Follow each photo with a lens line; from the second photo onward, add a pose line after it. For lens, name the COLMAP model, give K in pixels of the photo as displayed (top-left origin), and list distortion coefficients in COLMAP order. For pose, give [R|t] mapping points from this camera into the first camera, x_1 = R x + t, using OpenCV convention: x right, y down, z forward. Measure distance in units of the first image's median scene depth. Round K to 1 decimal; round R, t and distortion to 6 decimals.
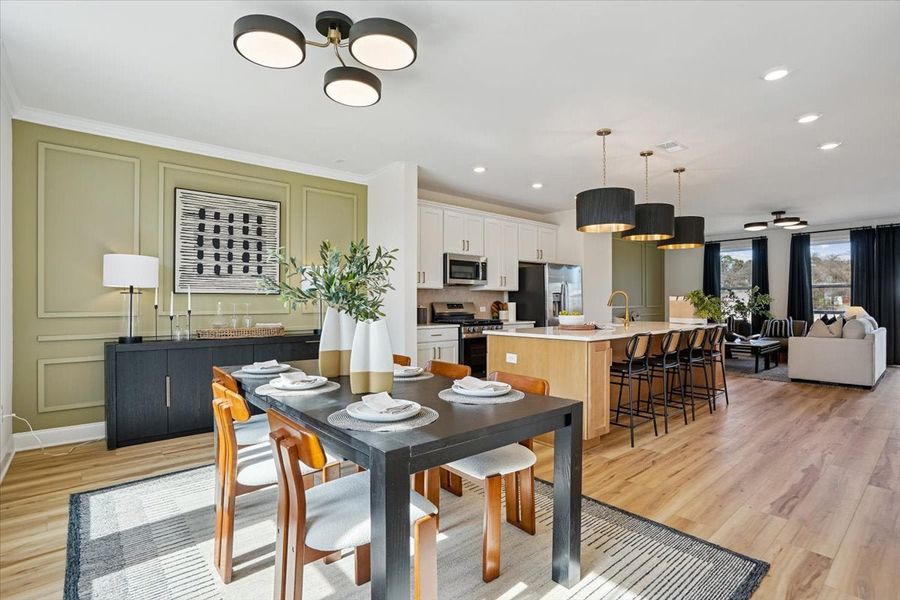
lens RADIAL K [[457.1, 0, 446.8], [0, 457.1, 296.3], [0, 0, 1]] dist [-0.003949, 0.000117]
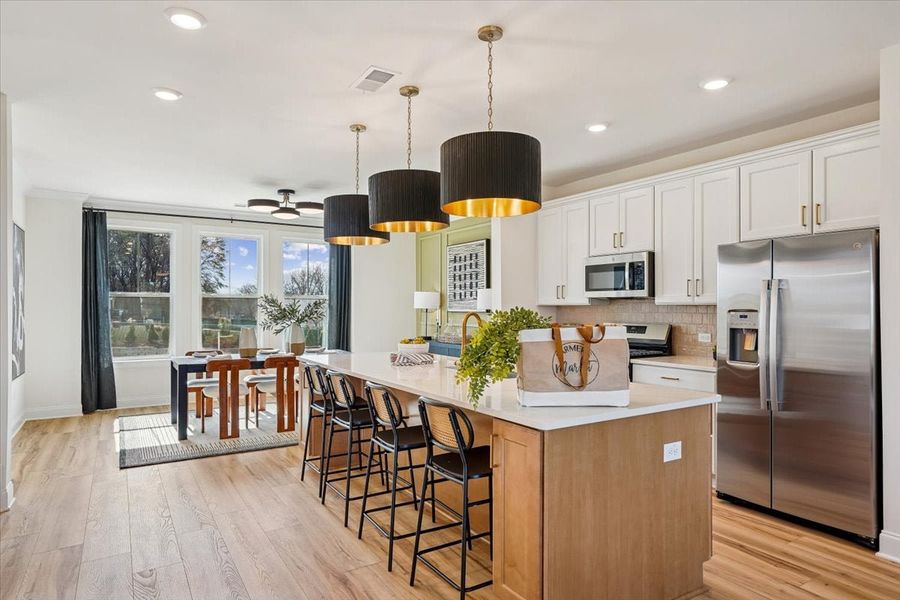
lens RADIAL K [[539.6, 0, 452.4], [0, 539.6, 306.1], [0, 0, 1]] dist [0.008781, 0.004156]
pose [[-0.139522, -0.002924, -0.990215, 1.200035], [0.010250, 0.999938, -0.004397, -0.016835], [0.990166, -0.010763, -0.139483, 1.195096]]
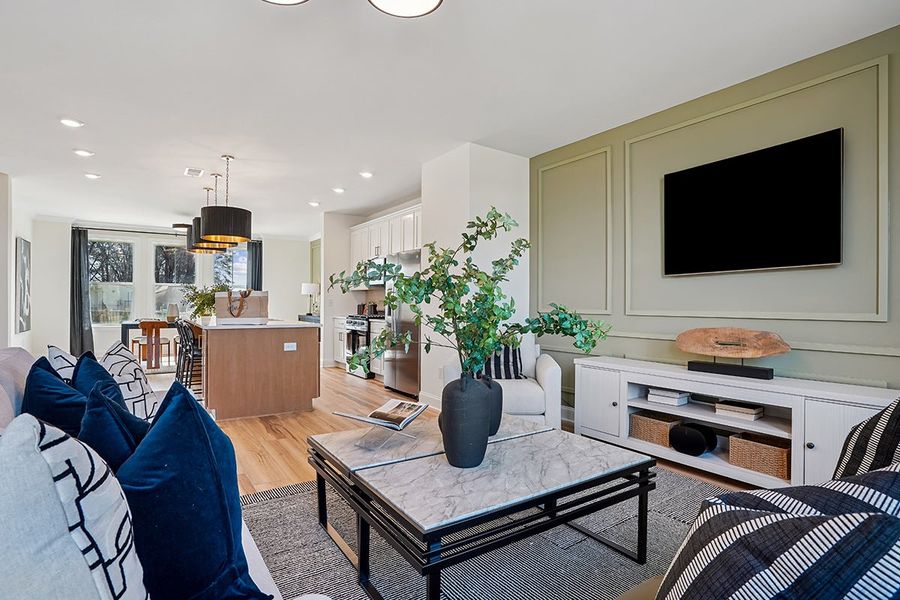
lens RADIAL K [[457.1, 0, 448.1], [0, 457.1, 301.6], [0, 0, 1]] dist [-0.003949, 0.000117]
pose [[-0.110925, -0.003391, -0.993823, 1.662677], [0.003920, 0.999985, -0.003850, 0.033716], [0.993821, -0.004323, -0.110910, 1.851706]]
